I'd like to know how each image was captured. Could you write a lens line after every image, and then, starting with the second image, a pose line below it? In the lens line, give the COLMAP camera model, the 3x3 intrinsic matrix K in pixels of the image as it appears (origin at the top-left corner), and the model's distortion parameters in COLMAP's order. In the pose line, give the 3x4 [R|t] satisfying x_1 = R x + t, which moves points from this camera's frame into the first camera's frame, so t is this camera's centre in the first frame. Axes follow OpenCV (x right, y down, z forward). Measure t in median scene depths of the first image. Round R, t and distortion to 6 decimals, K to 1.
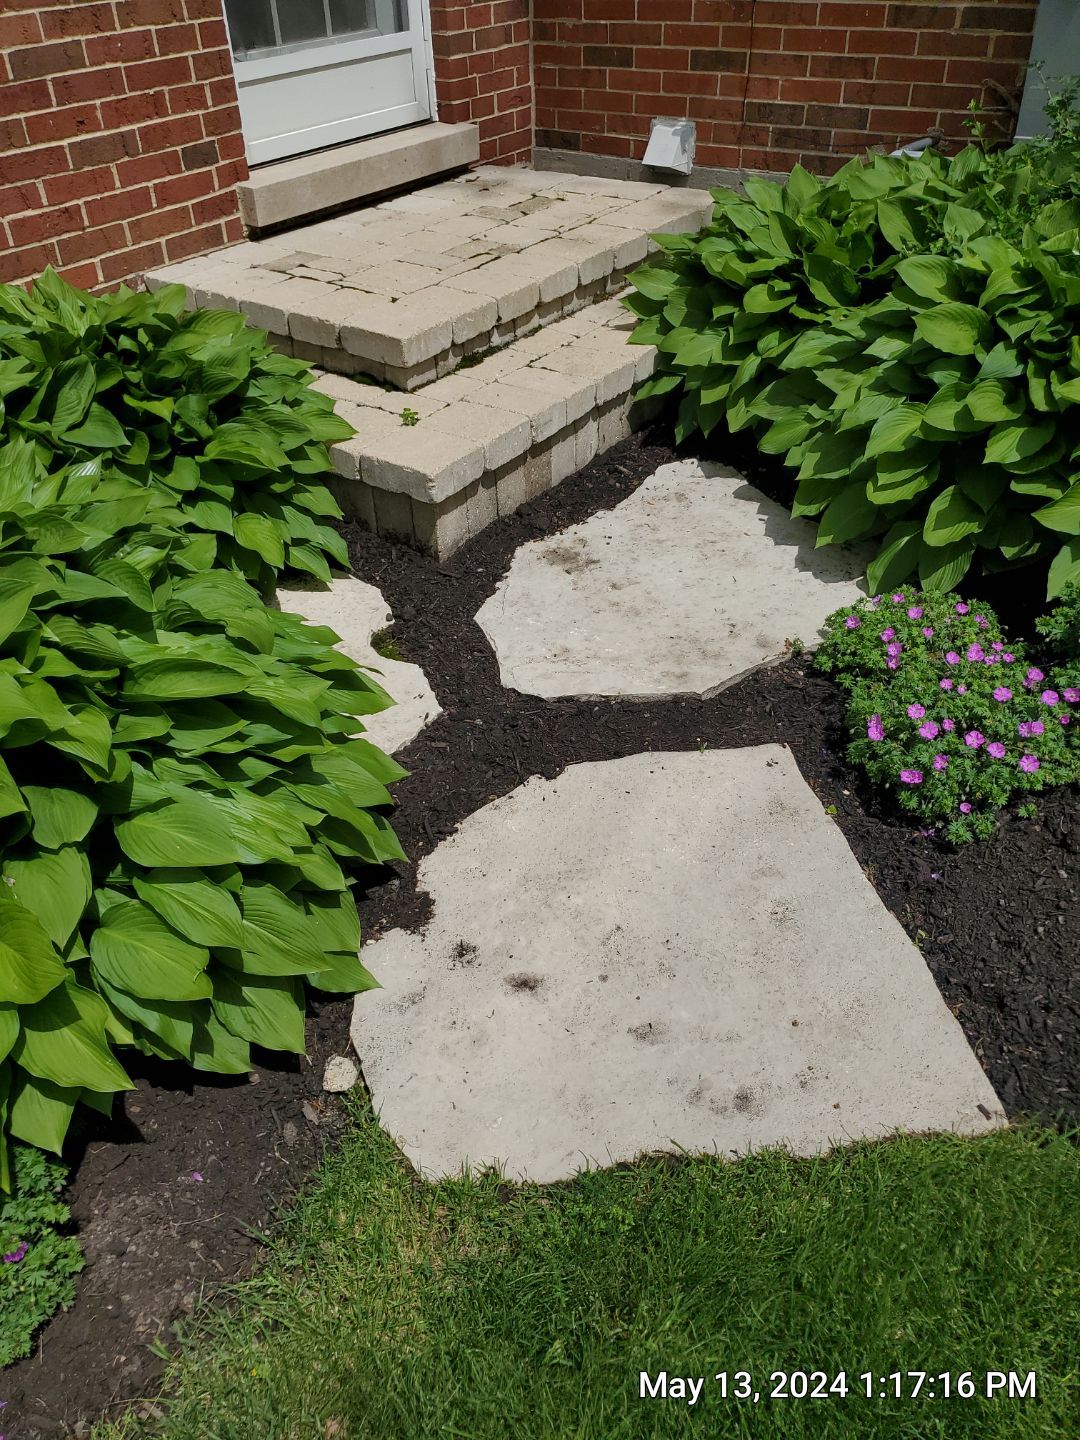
lens RADIAL K [[1056.8, 0, 538.0], [0, 1056.8, 749.5], [0, 0, 1]] dist [-0.005101, 0.004439]
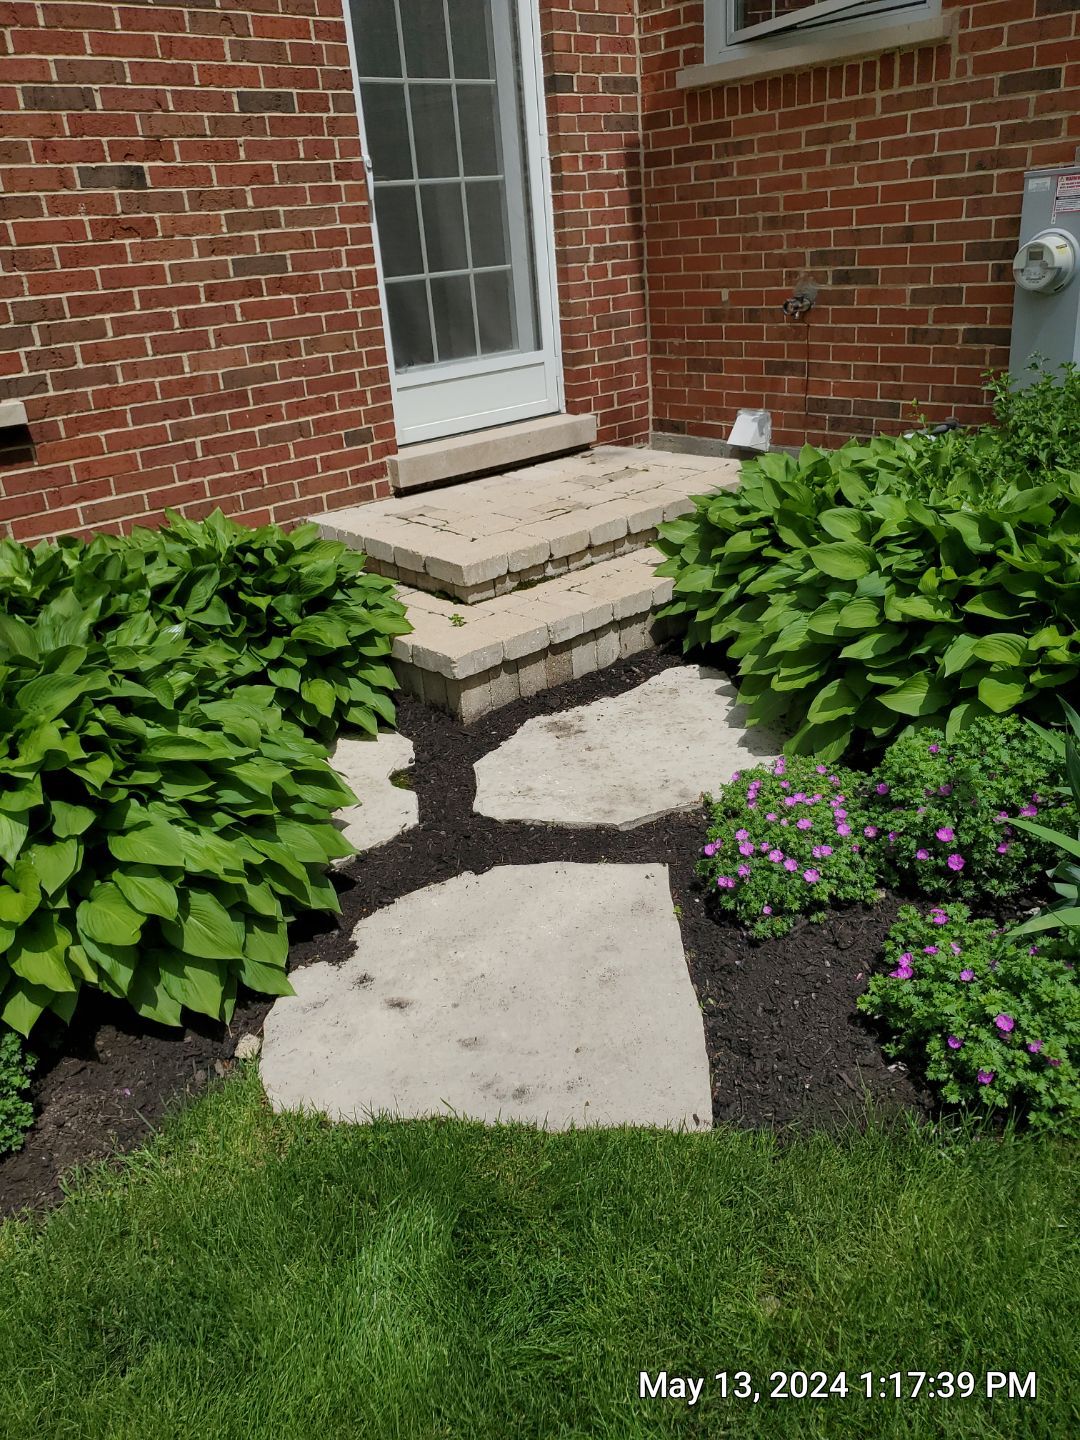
lens RADIAL K [[1065.3, 0, 585.9], [0, 1065.3, 770.0], [0, 0, 1]] dist [-0.001901, -0.010689]
pose [[0.980635, 0.058882, -0.186785, 0.267403], [-0.096615, 0.975049, -0.199864, 0.105992], [0.170357, 0.214040, 0.961855, -0.186701]]
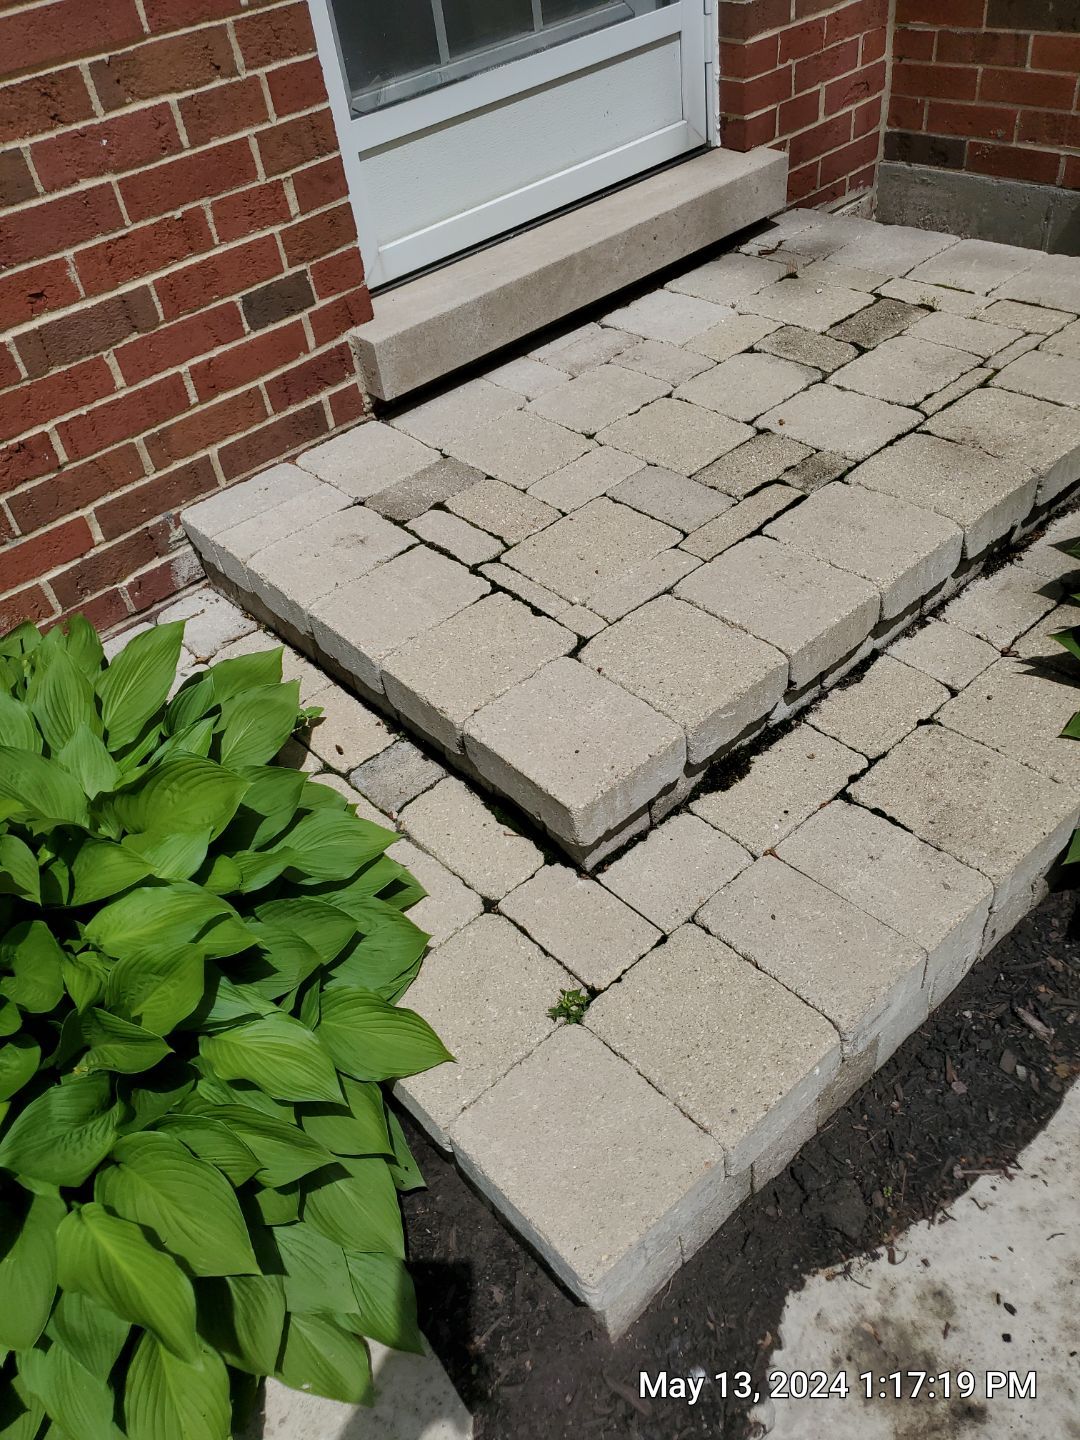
lens RADIAL K [[1110.2, 0, 548.4], [0, 1110.2, 741.2], [0, 0, 1]] dist [-0.027797, 0.059757]
pose [[0.971162, 0.082294, -0.223768, -0.029232], [-0.065755, 0.994592, 0.080396, -0.421102], [0.229174, -0.063364, 0.971321, 0.481759]]
